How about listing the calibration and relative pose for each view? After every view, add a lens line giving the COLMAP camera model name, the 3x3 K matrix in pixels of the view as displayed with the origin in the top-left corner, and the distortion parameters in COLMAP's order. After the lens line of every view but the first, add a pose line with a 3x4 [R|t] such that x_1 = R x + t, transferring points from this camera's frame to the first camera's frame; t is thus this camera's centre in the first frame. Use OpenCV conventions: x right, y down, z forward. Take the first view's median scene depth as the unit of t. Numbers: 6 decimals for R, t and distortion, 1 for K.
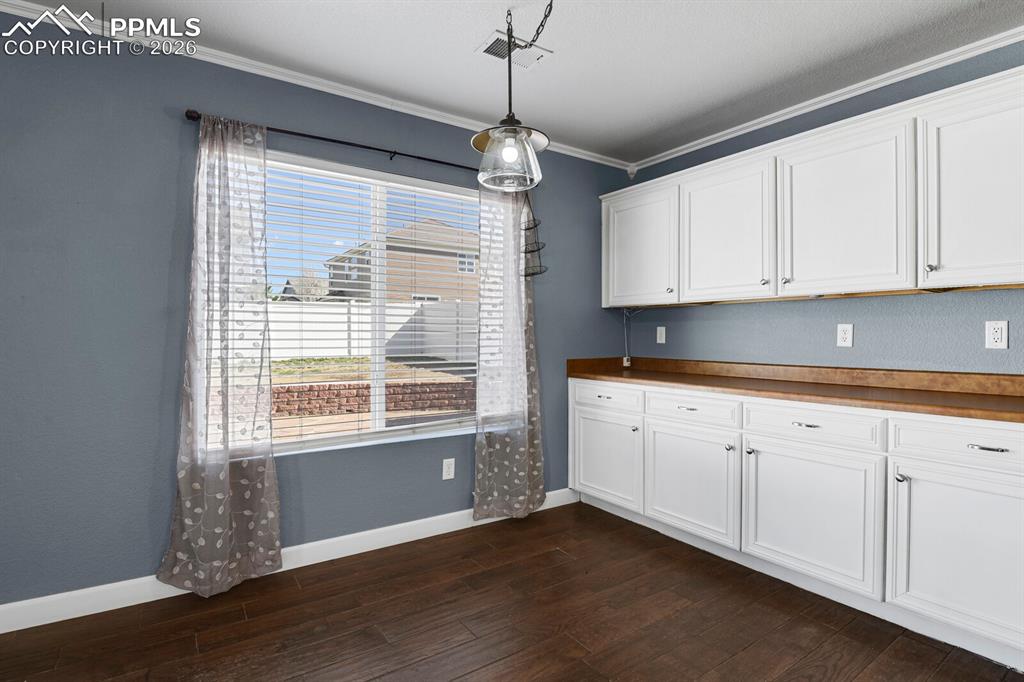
lens RADIAL K [[501.0, 0, 516.2], [0, 501.0, 337.6], [0, 0, 1]] dist [-0.024290, -0.003157]
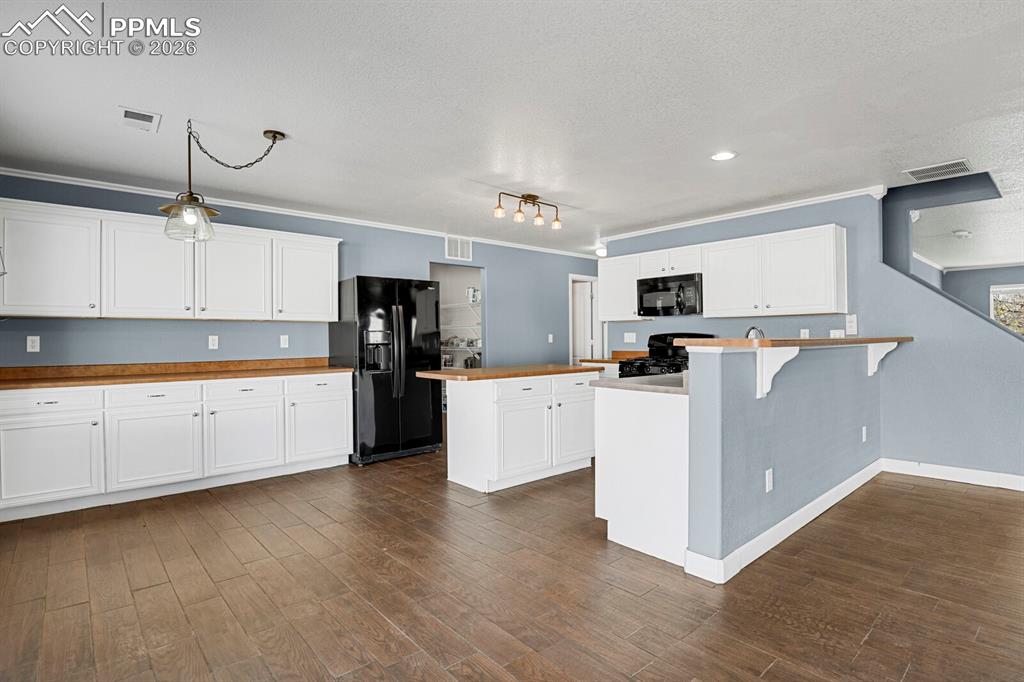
lens RADIAL K [[501.0, 0, 515.0], [0, 501.0, 335.4], [0, 0, 1]] dist [-0.024290, -0.003157]
pose [[-0.122550, 0.005594, 0.992447, -1.125759], [0.011685, 0.999923, -0.004193, -0.009605], [-0.992394, 0.011083, -0.122606, 0.171890]]
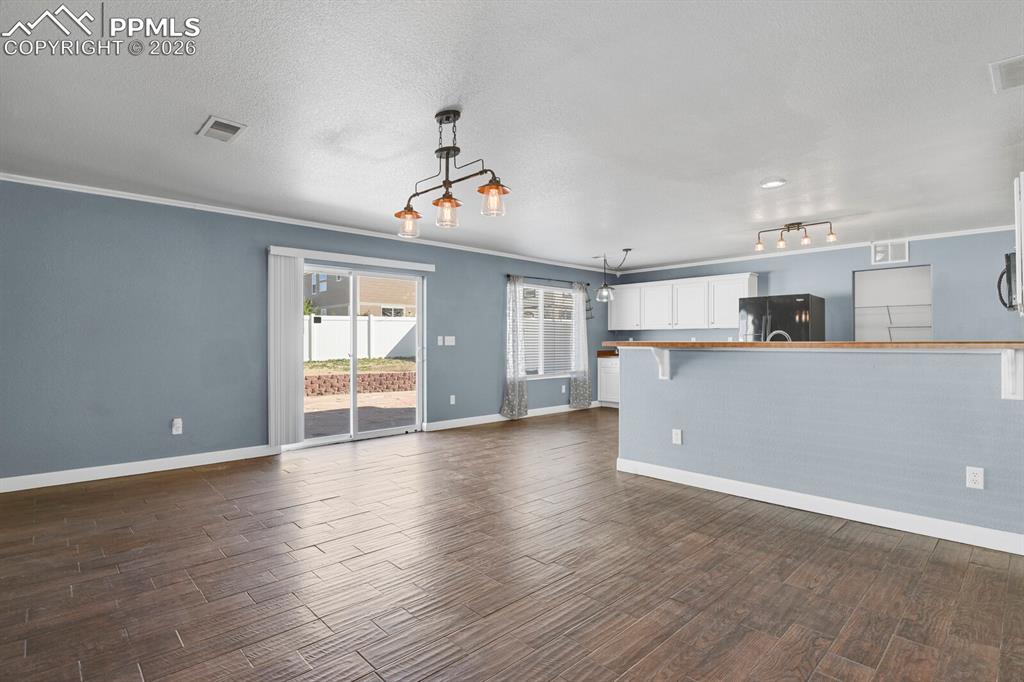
lens RADIAL K [[501.0, 0, 520.5], [0, 501.0, 338.4], [0, 0, 1]] dist [-0.024290, -0.003157]
pose [[0.986032, -0.002106, 0.166544, -0.916269], [0.003330, 0.999969, -0.007071, -0.003154], [-0.166524, 0.007527, 0.986009, -1.882255]]
